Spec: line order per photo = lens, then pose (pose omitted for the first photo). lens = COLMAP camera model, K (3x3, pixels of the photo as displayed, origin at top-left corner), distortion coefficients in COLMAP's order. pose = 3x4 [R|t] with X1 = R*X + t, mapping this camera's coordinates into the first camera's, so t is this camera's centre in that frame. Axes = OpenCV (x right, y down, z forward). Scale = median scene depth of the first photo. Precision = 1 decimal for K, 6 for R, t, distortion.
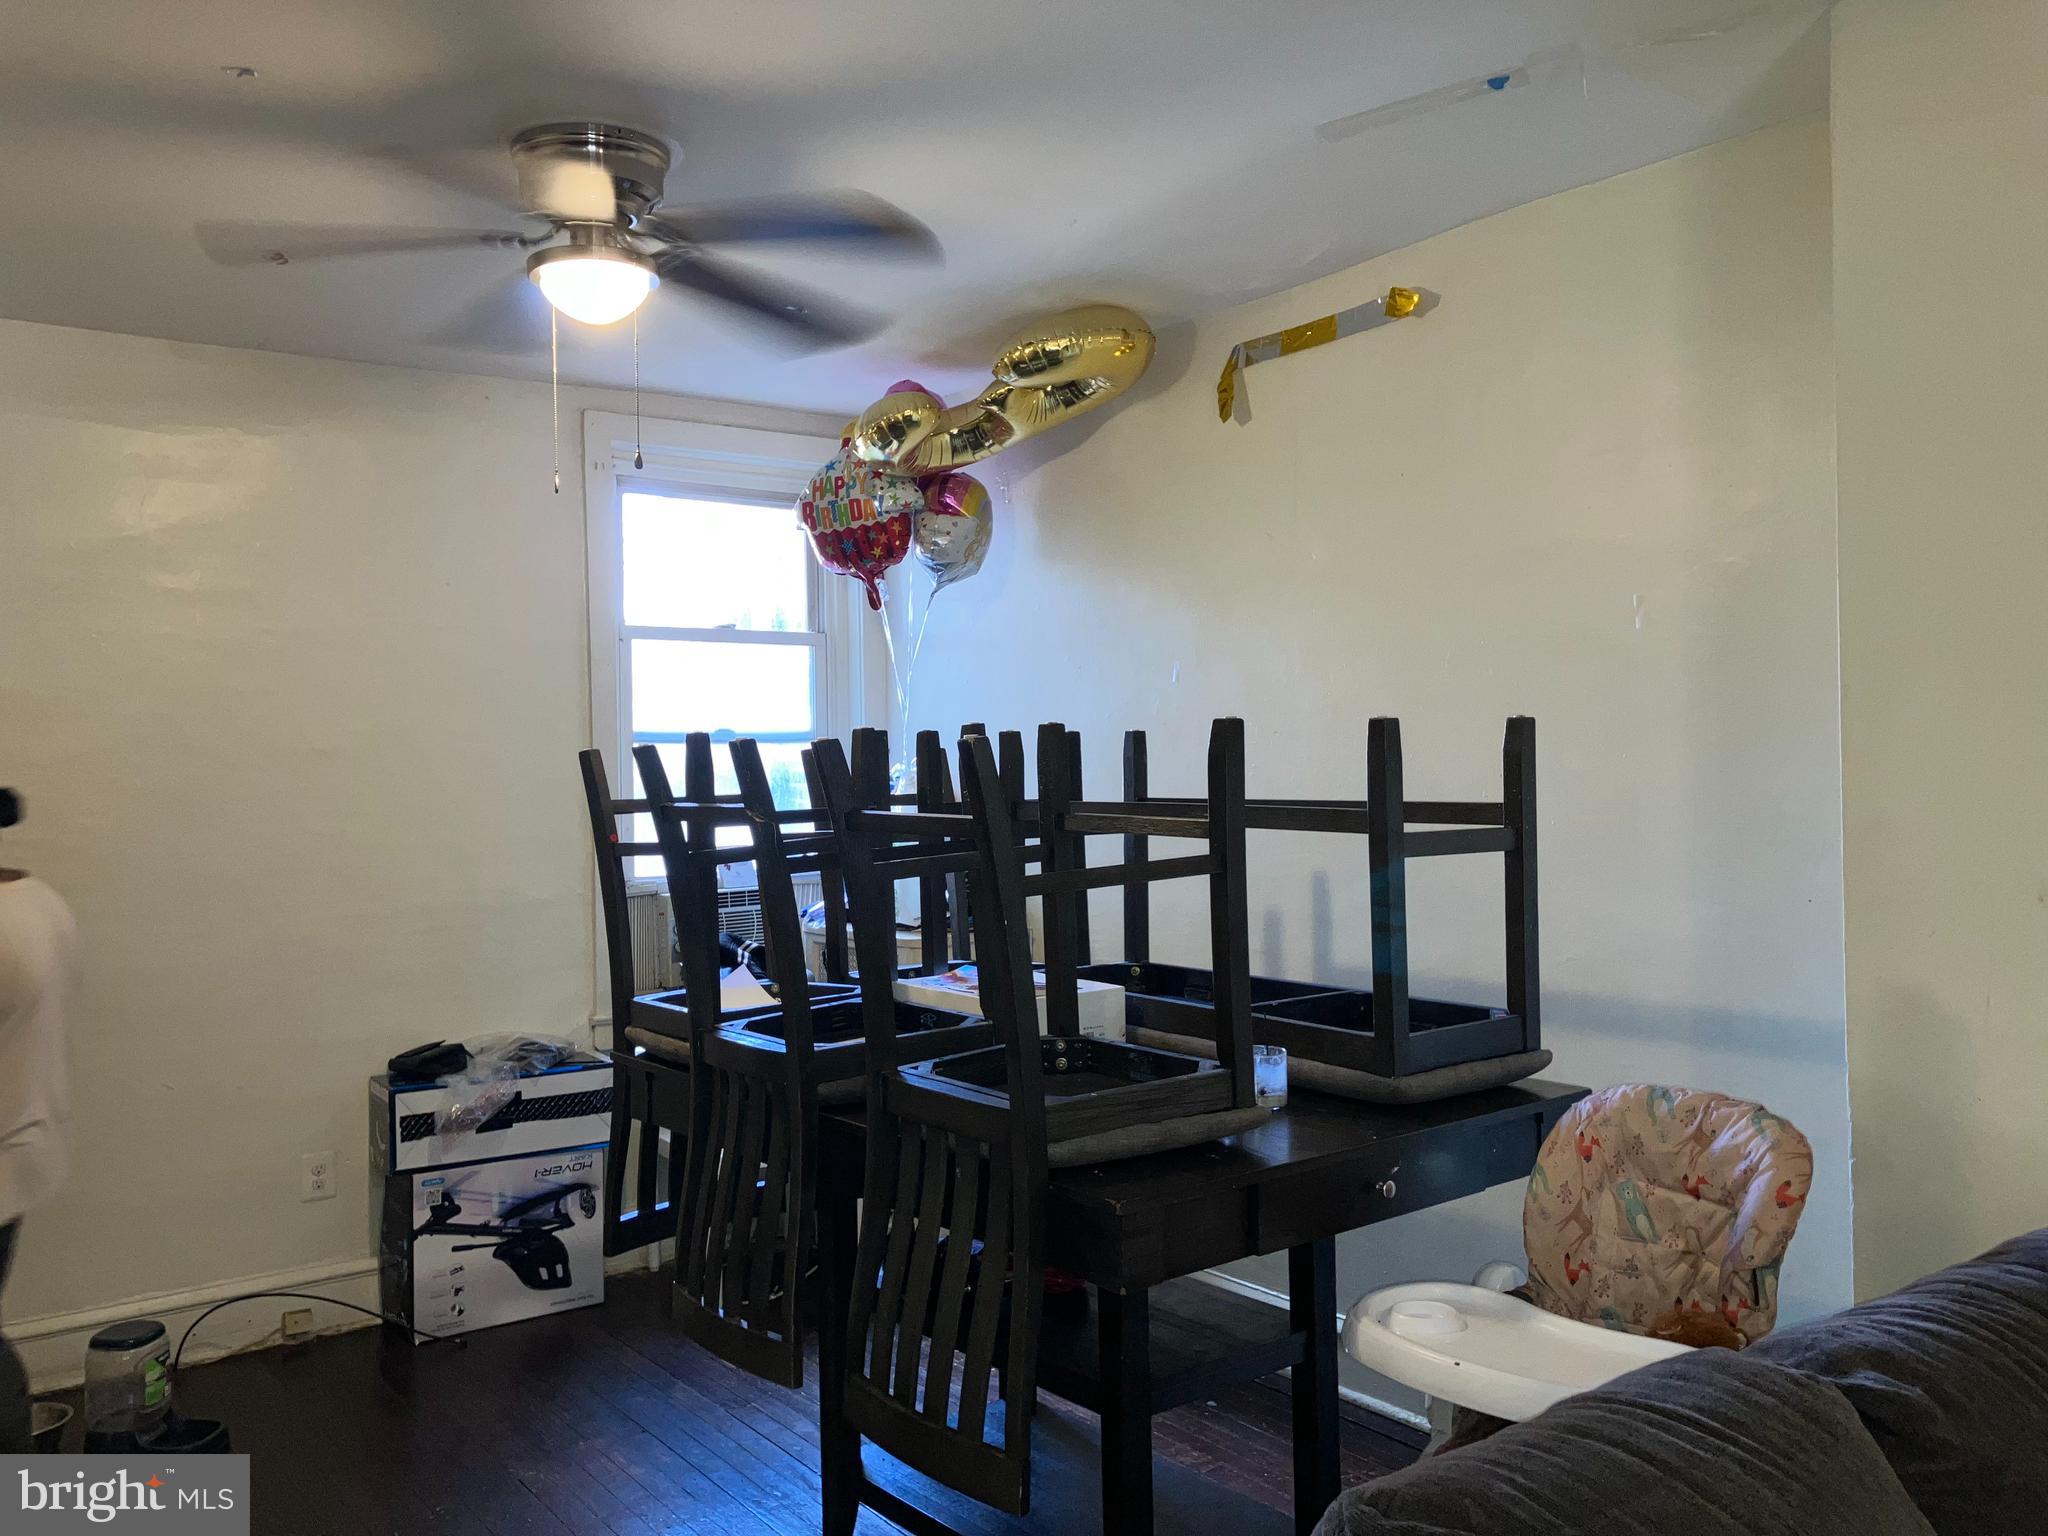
lens RADIAL K [[1672.7, 0, 1008.3], [0, 1672.7, 767.8], [0, 0, 1]] dist [0.018893, 0.006000]
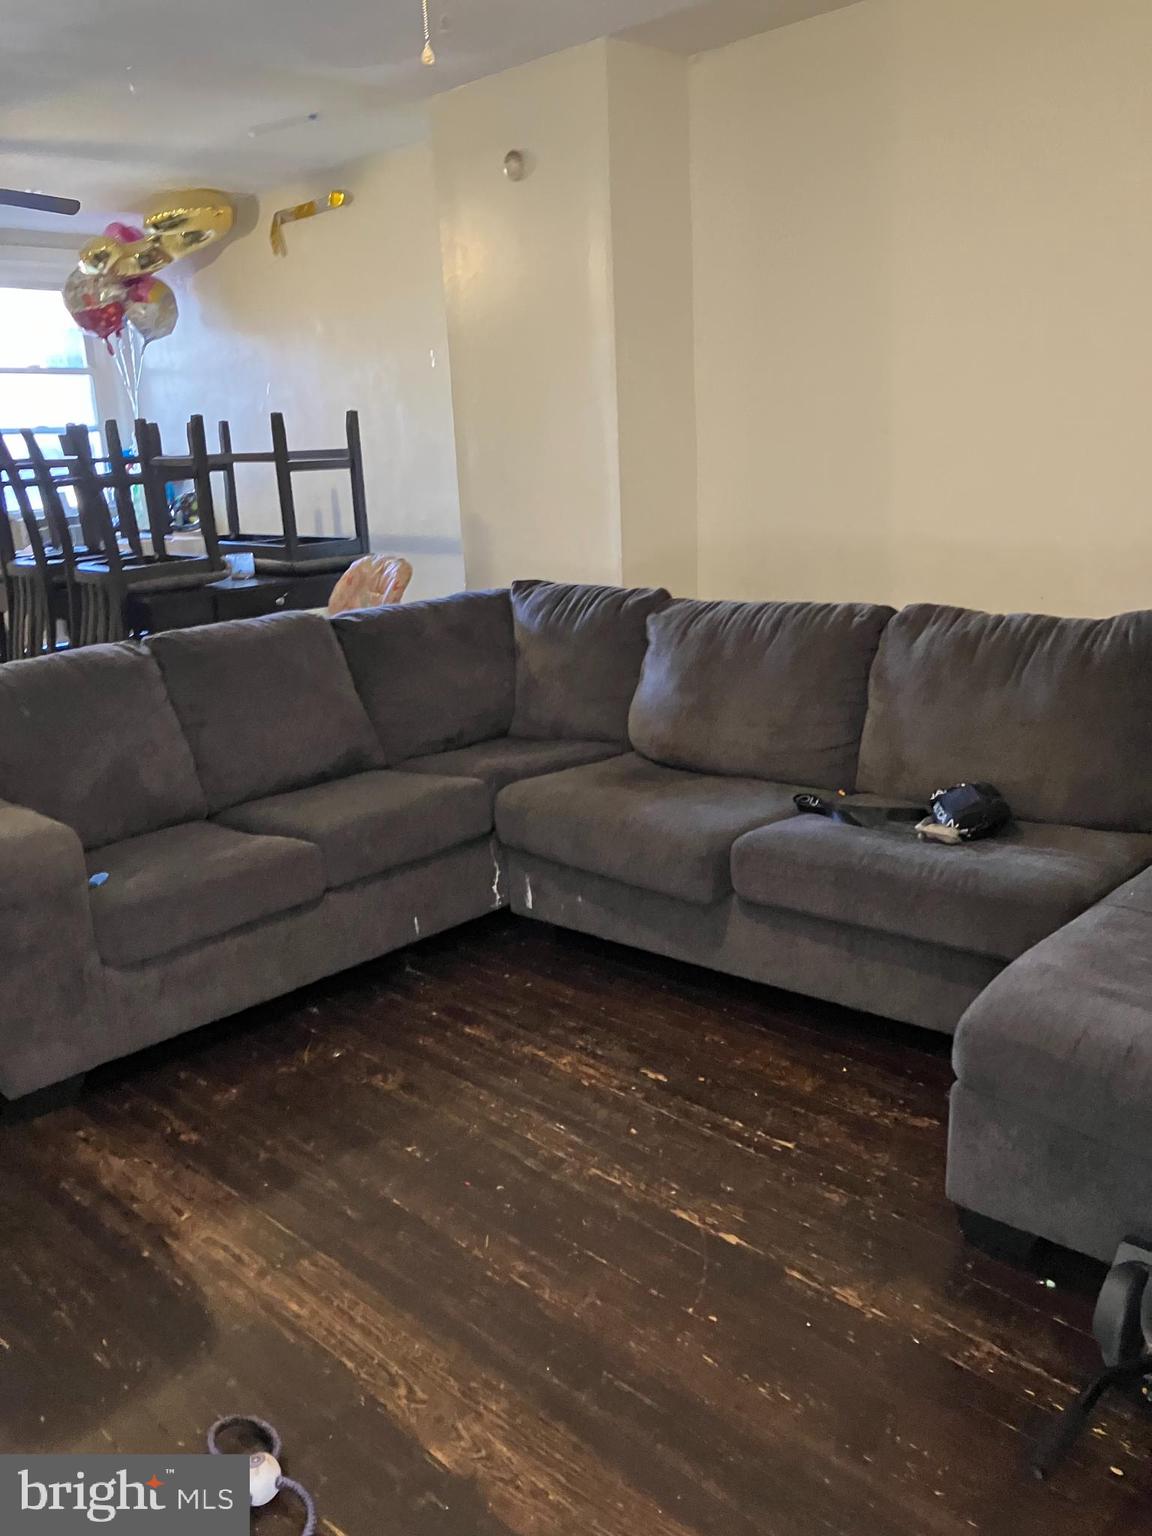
lens RADIAL K [[1254.5, 0, 590.2], [0, 1254.5, 757.0], [0, 0, 1]] dist [0.018893, 0.006000]
pose [[0.988884, -0.057430, 0.137147, 0.255832], [0.023168, 0.970643, 0.239407, 0.018426], [-0.146870, -0.233568, 0.961184, -0.595140]]
